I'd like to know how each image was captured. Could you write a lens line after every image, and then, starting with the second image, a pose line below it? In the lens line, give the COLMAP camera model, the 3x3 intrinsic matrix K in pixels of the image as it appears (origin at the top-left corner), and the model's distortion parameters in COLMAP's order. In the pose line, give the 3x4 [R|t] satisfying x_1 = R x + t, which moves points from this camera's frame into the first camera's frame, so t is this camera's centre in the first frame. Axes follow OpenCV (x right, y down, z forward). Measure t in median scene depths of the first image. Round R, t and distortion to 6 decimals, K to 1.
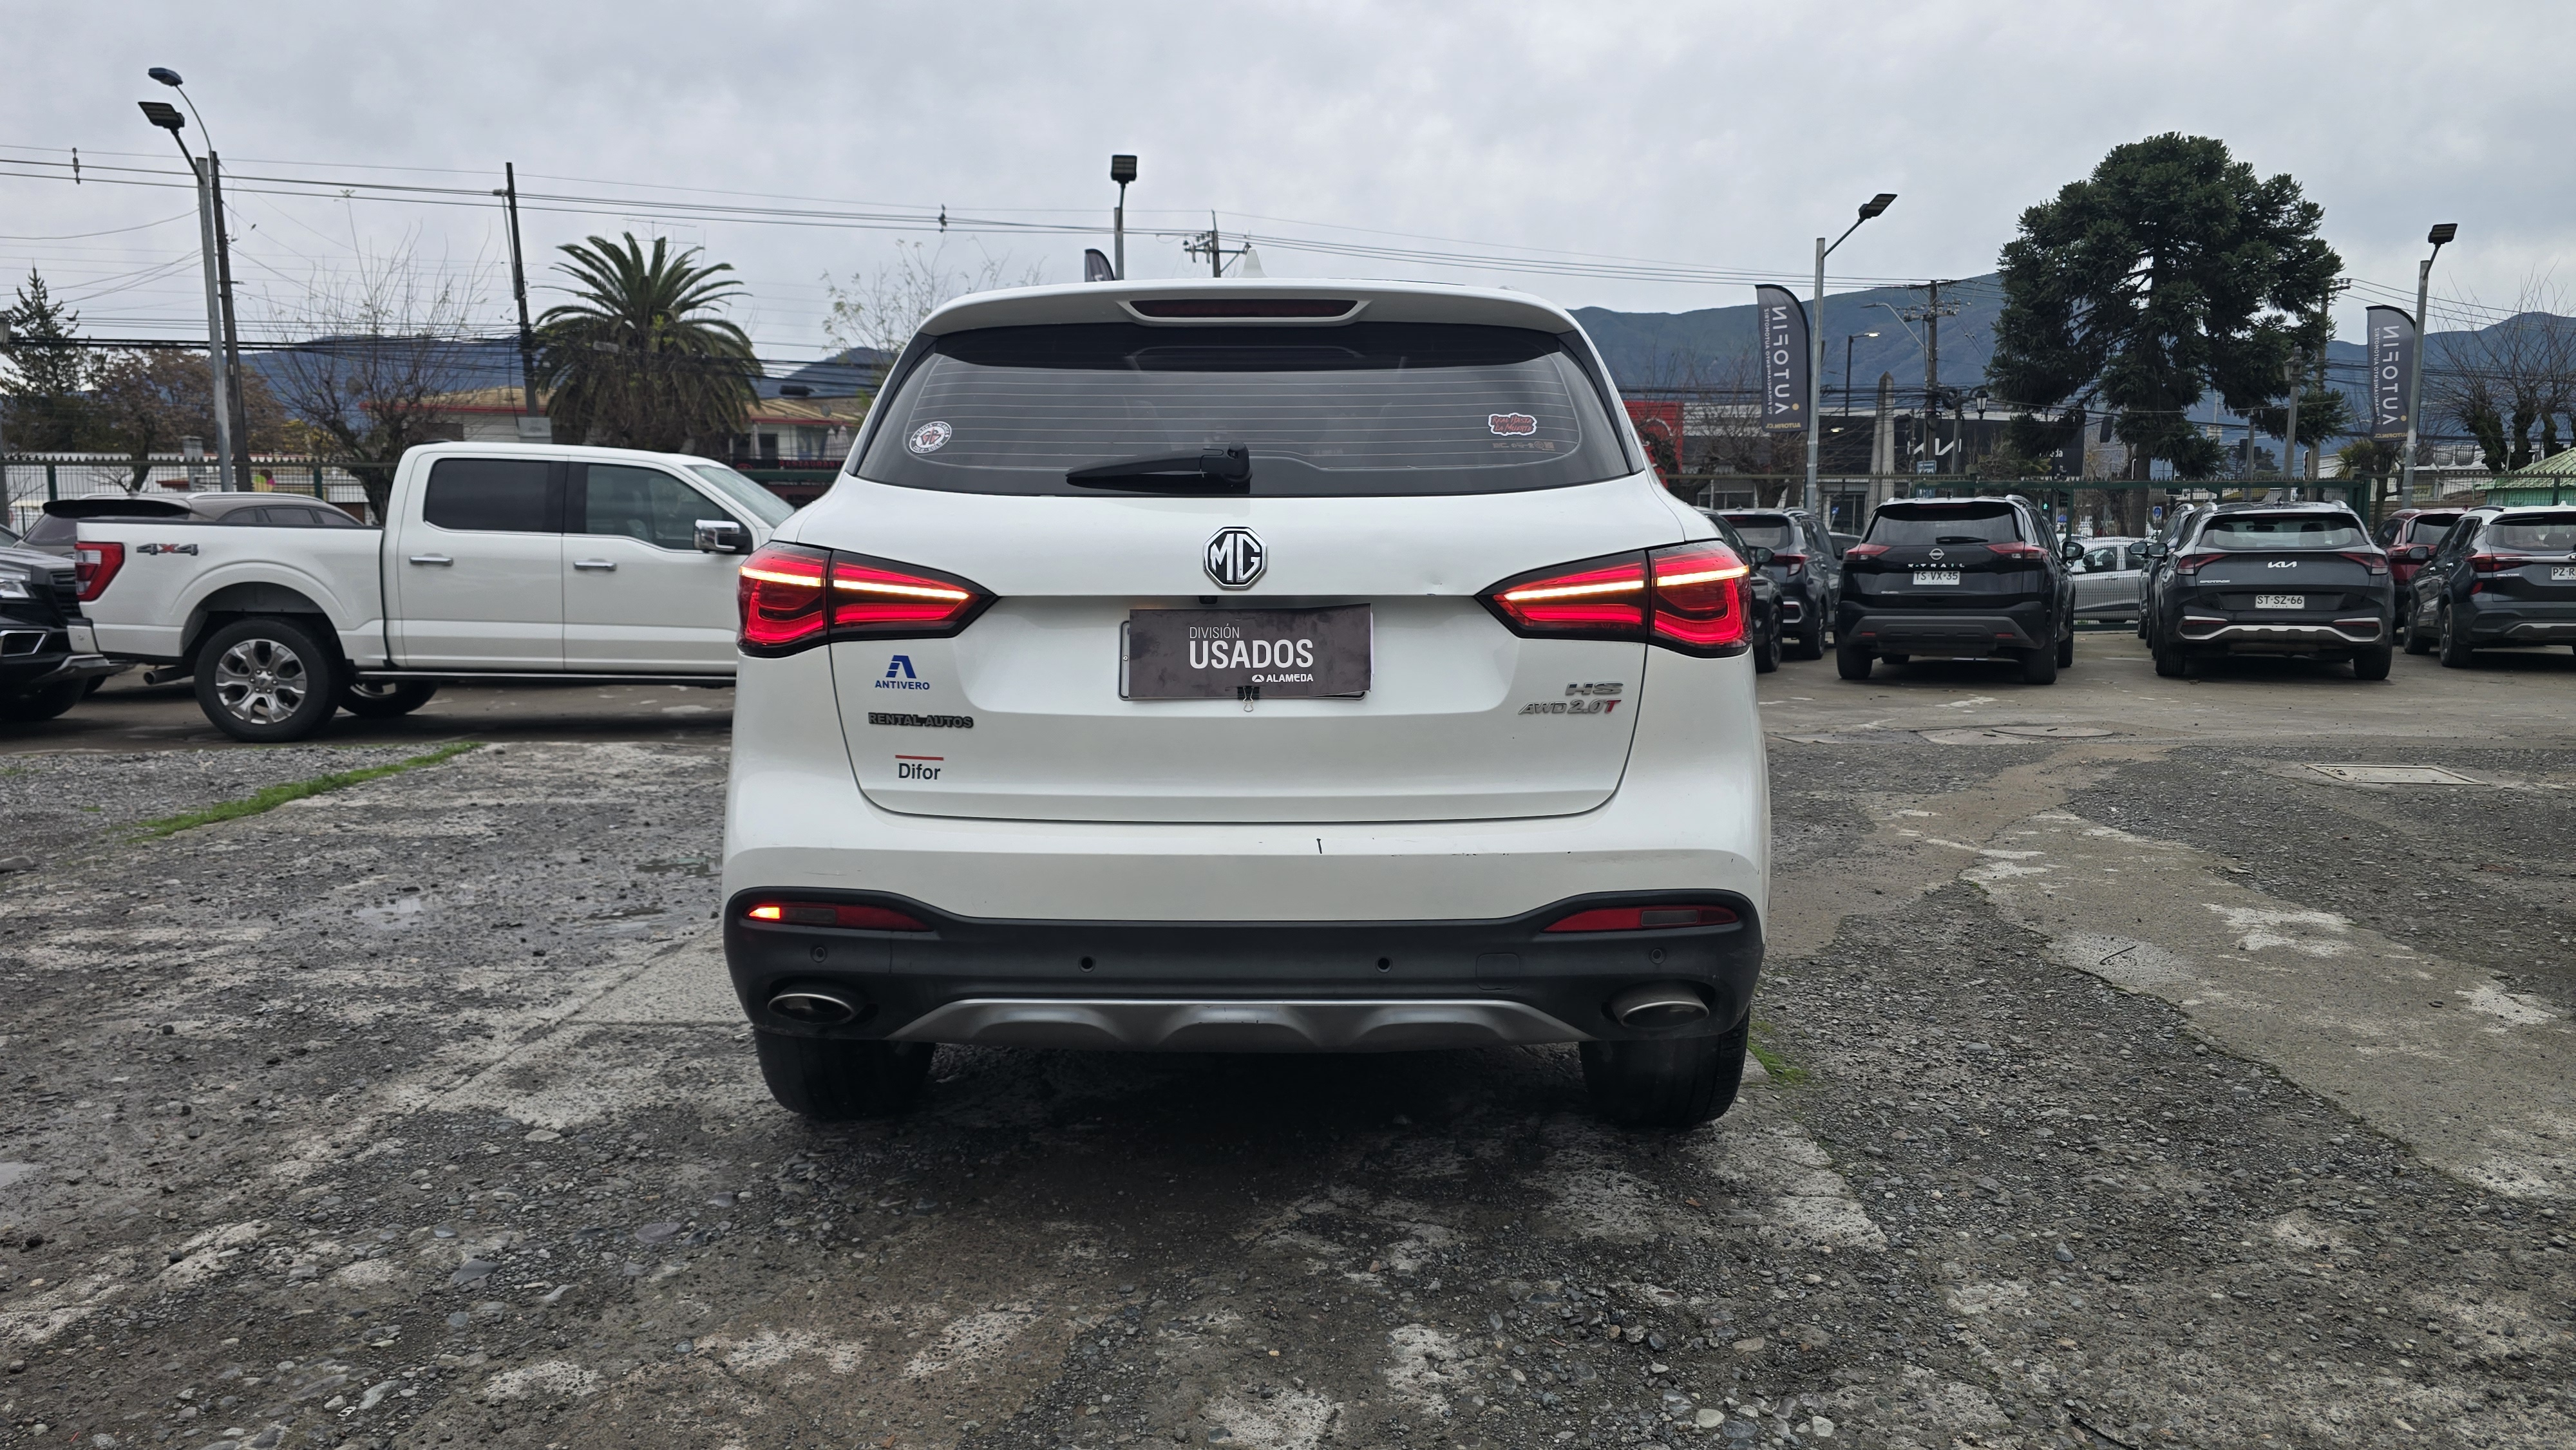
lens RADIAL K [[1723.4, 0, 1268.0], [0, 1723.4, 758.8], [0, 0, 1]] dist [0.072051, -0.069589]
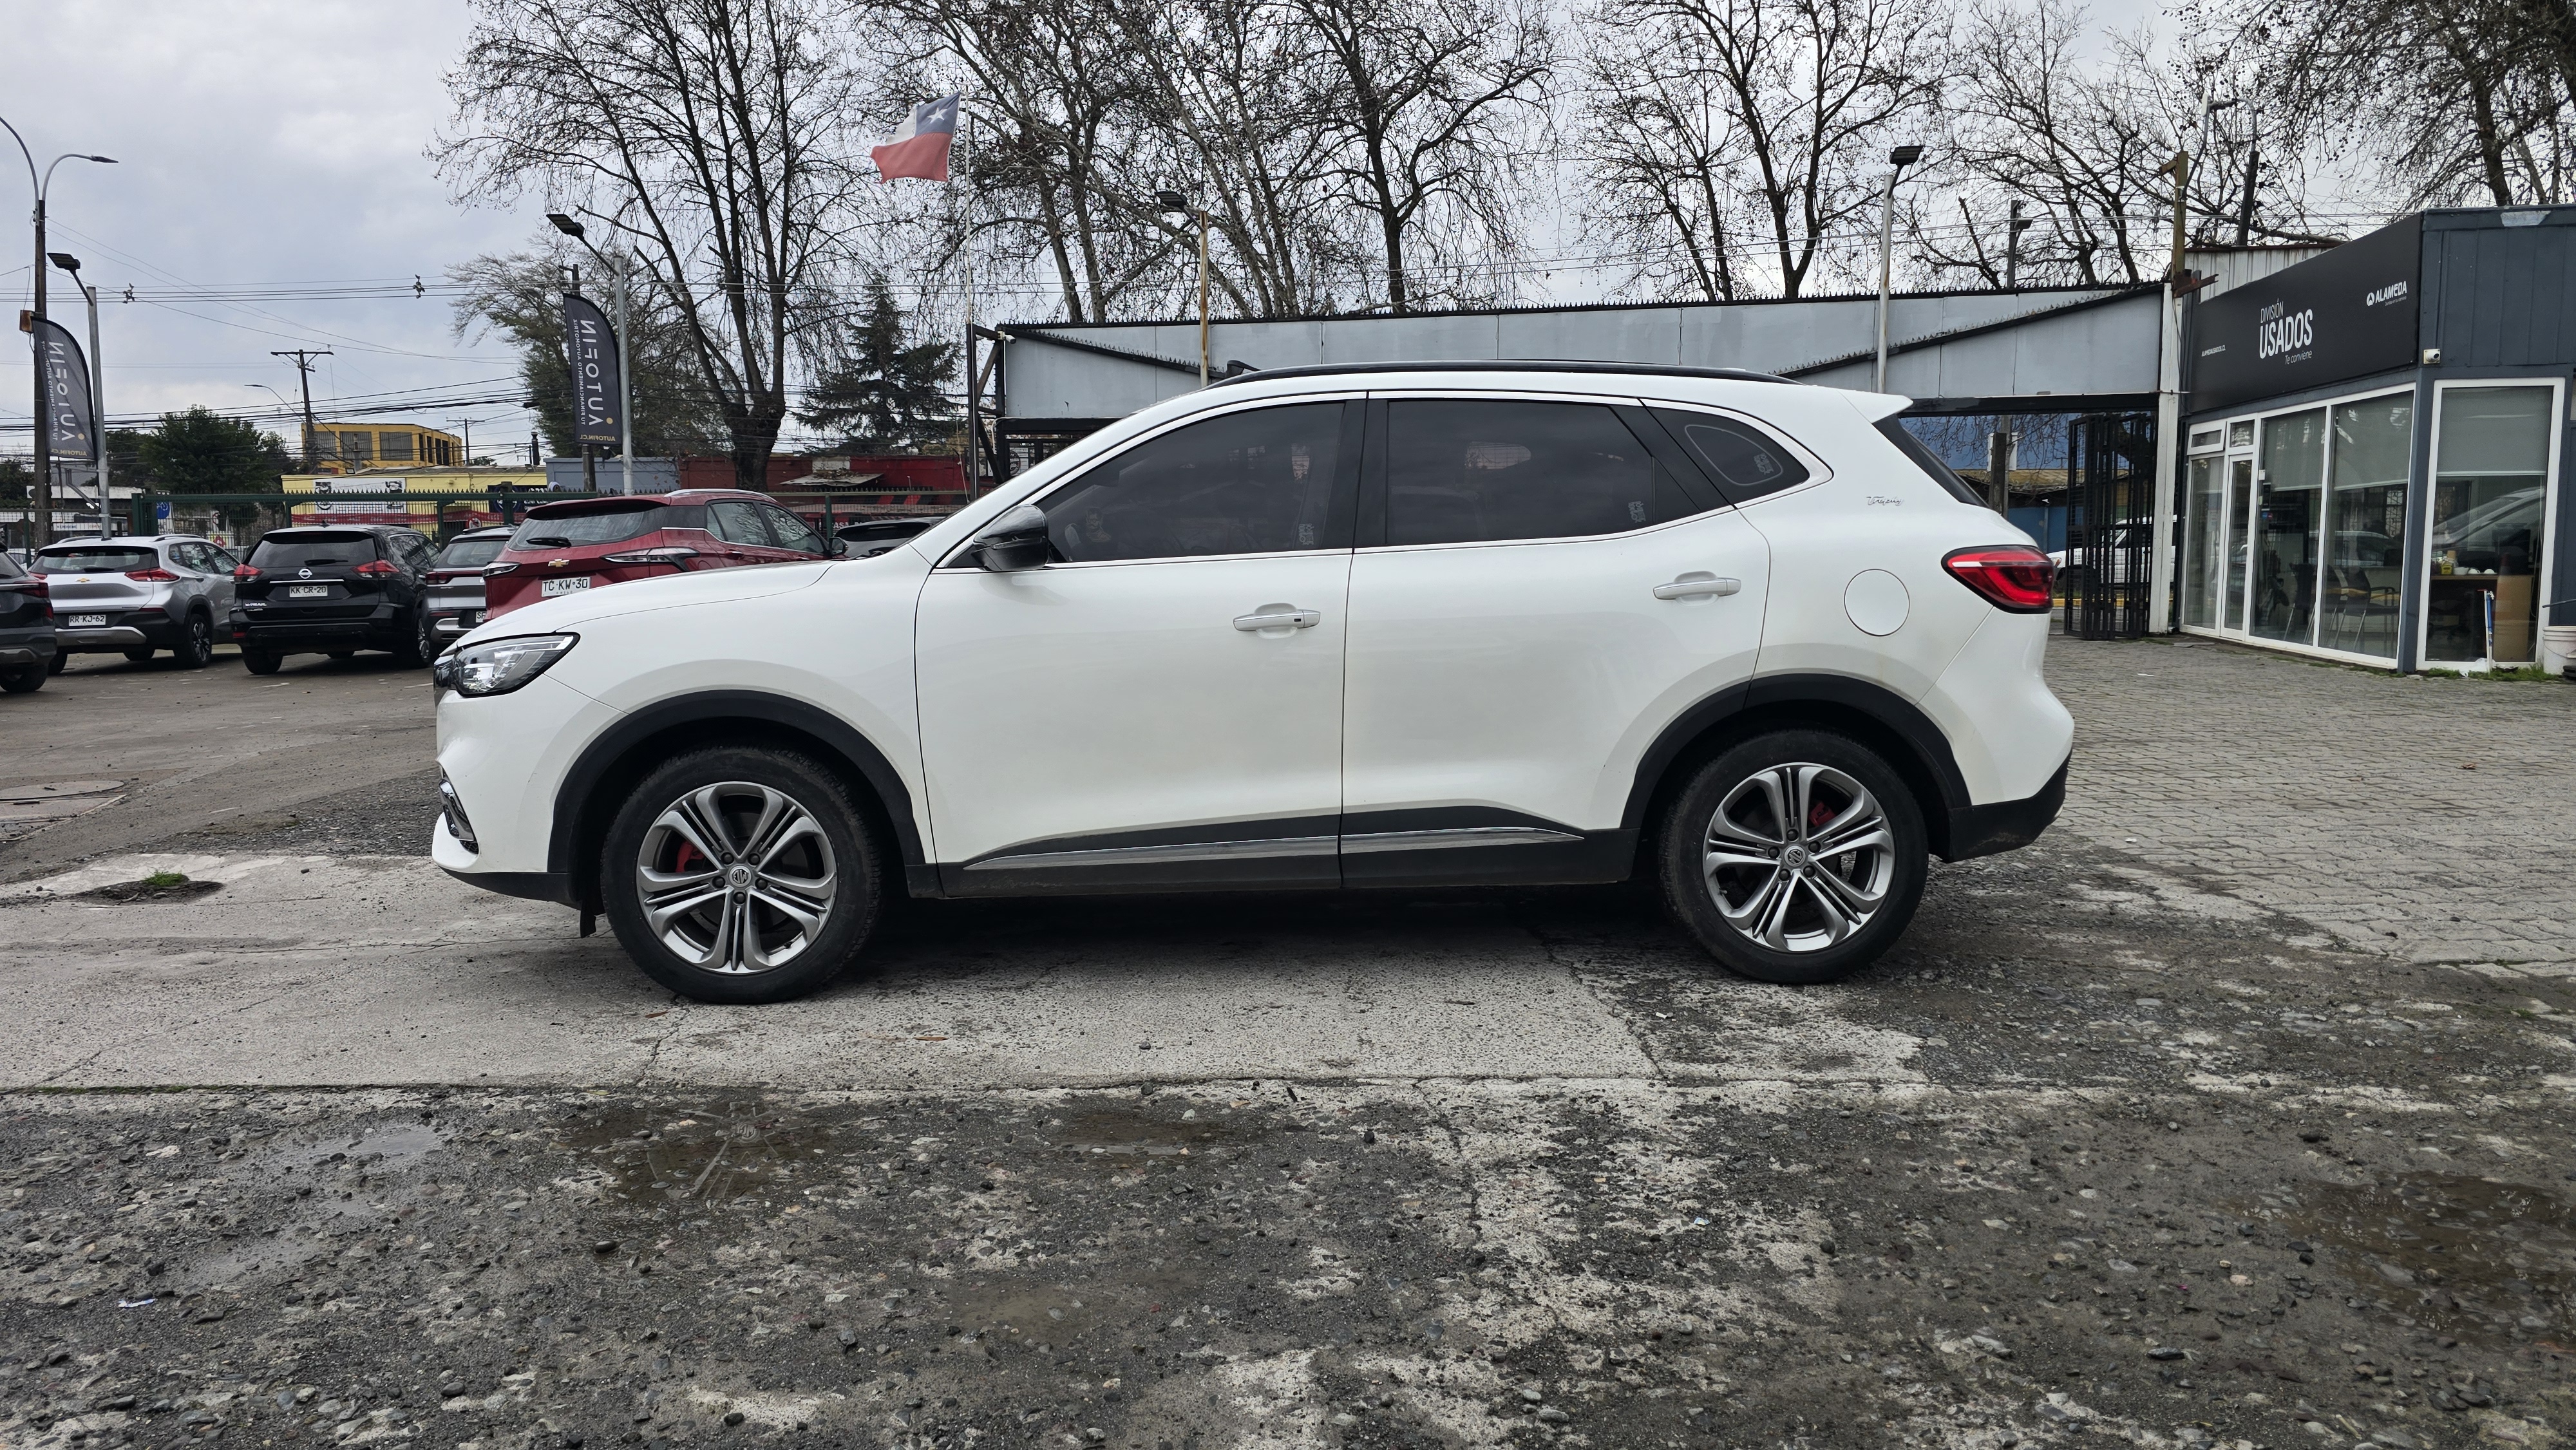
lens RADIAL K [[1725.8, 0, 1288.0], [0, 1725.8, 725.0], [0, 0, 1]] dist [0.072904, -0.072476]
pose [[-0.066266, -0.104596, 0.992305, -1.883168], [0.140586, 0.983591, 0.113066, -0.240497], [-0.987848, 0.146997, -0.050474, 1.775202]]
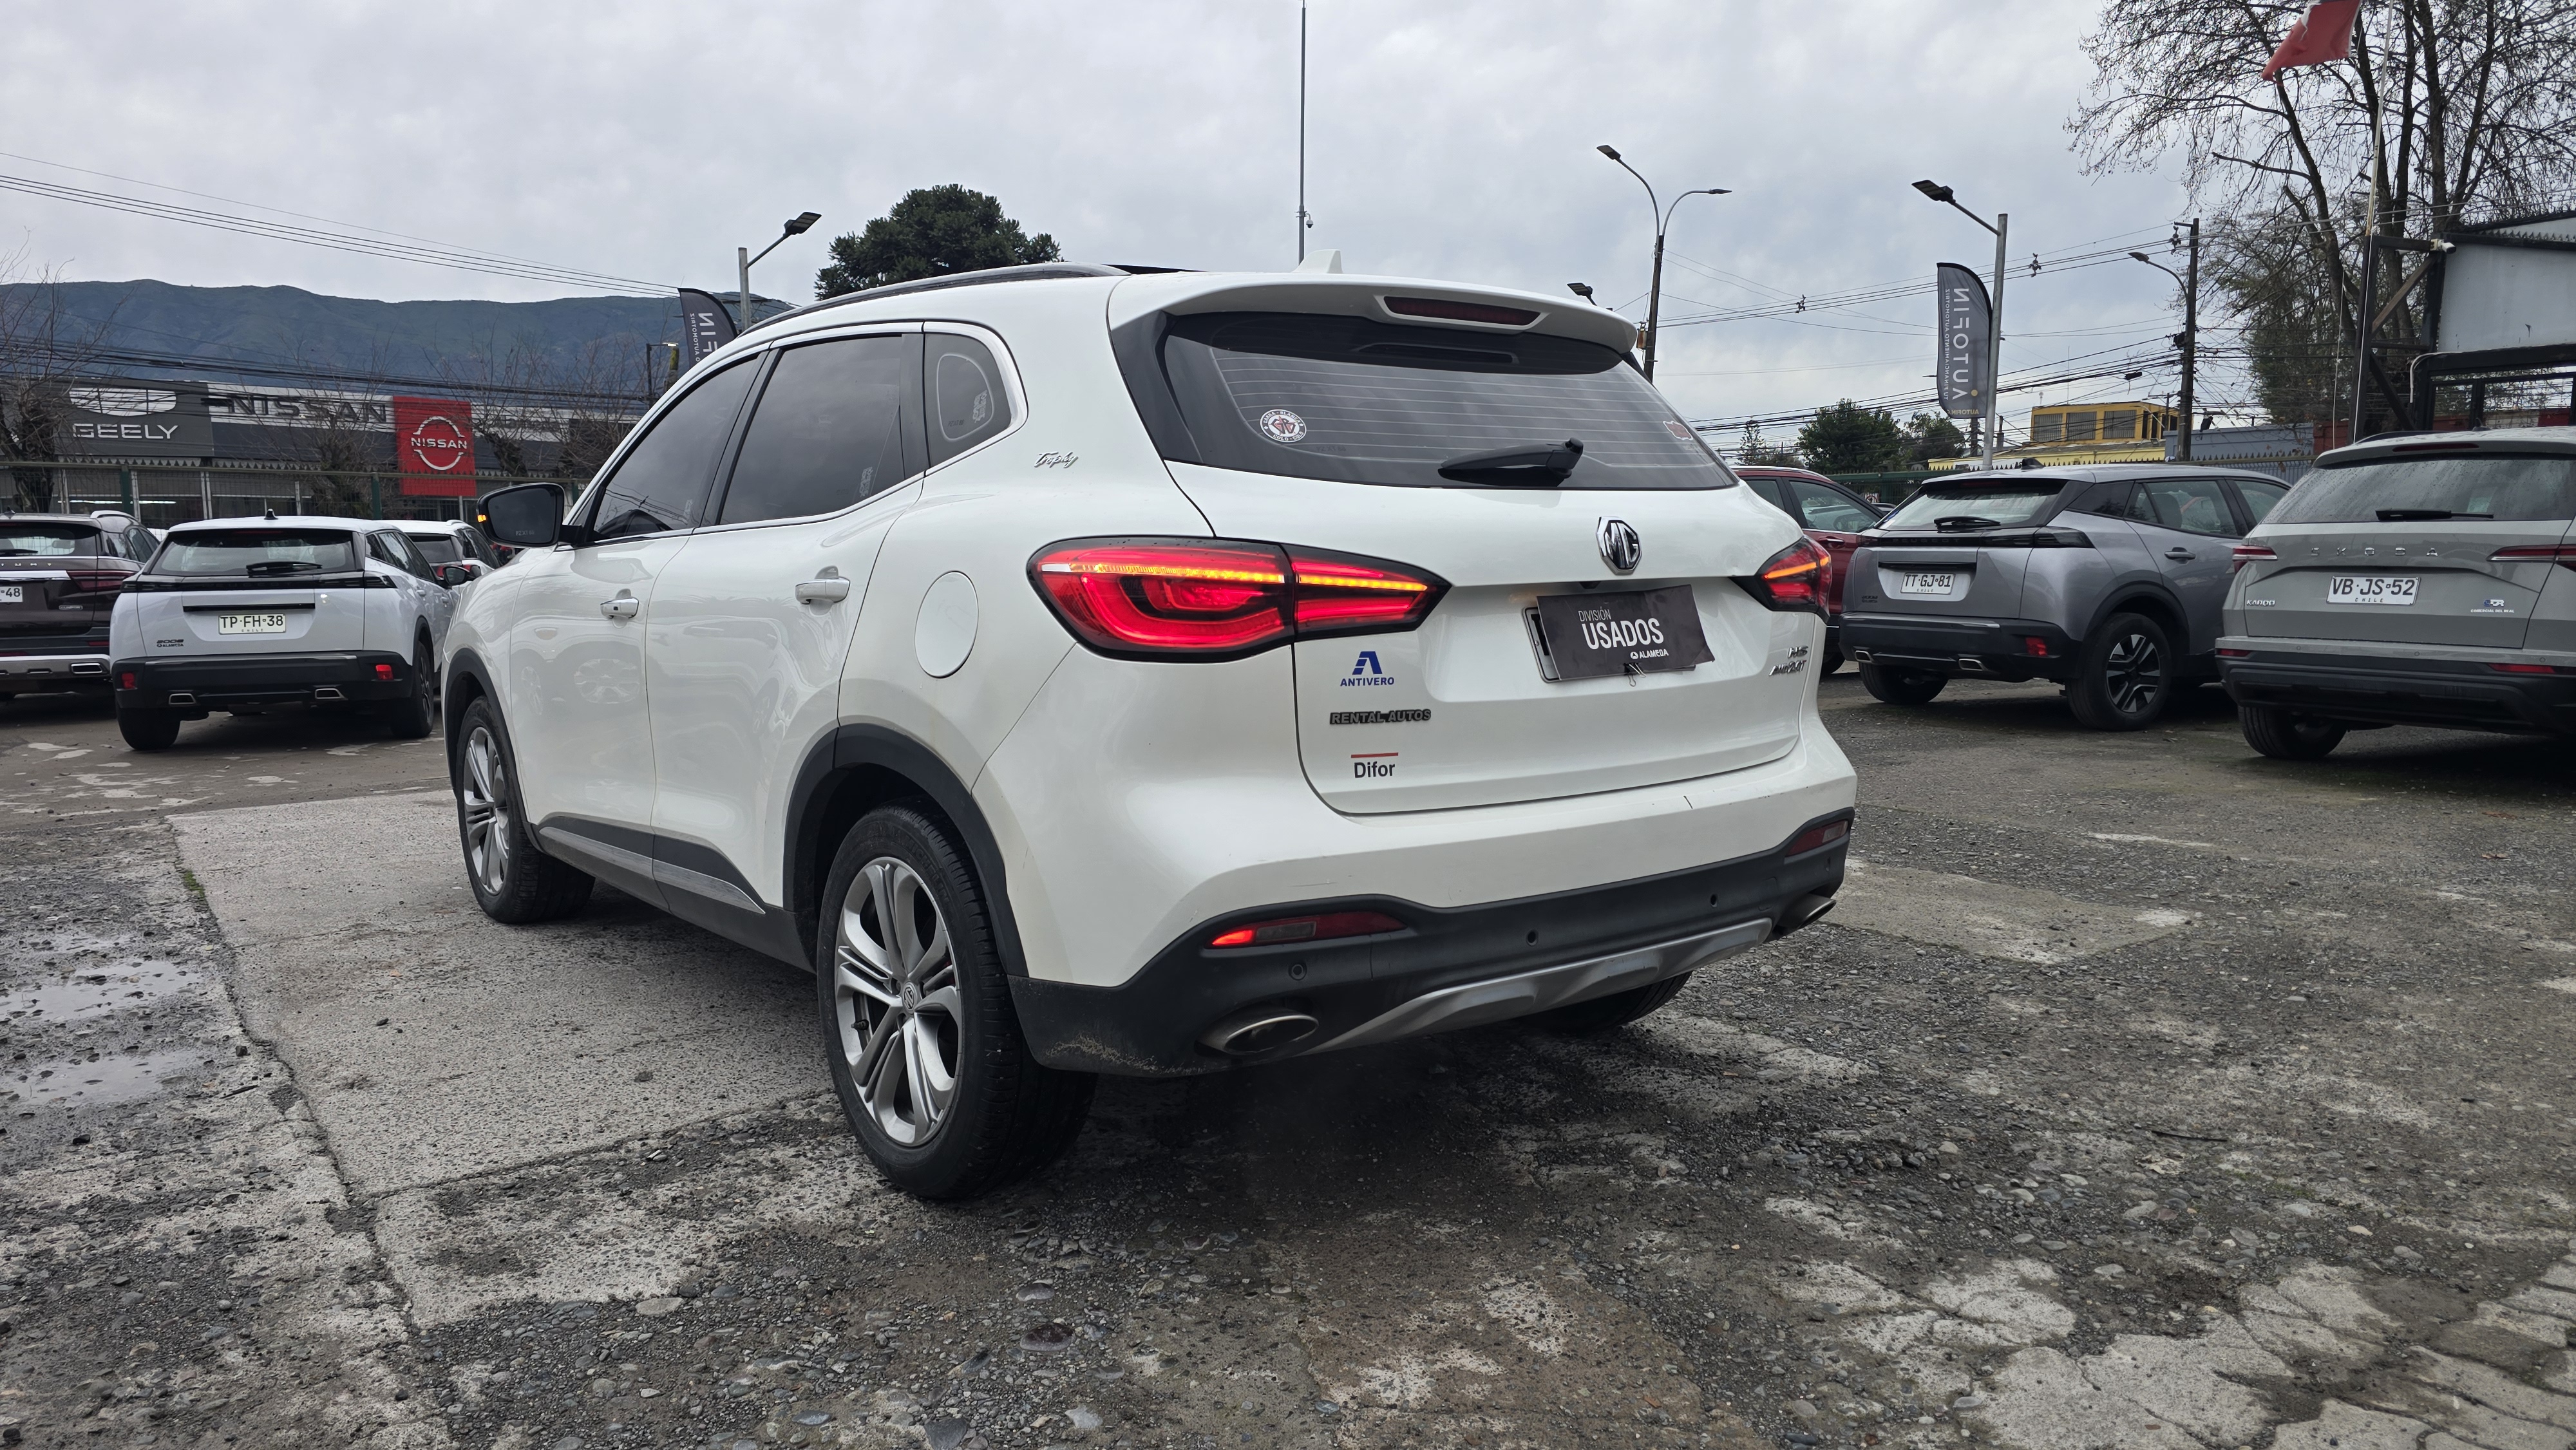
lens RADIAL K [[1723.4, 0, 1268.0], [0, 1723.4, 758.8], [0, 0, 1]] dist [0.072051, -0.069589]
pose [[0.777555, -0.085328, 0.622999, -0.806833], [0.088640, 0.995731, 0.025749, -0.027394], [-0.622536, 0.035201, 0.781799, 0.258494]]
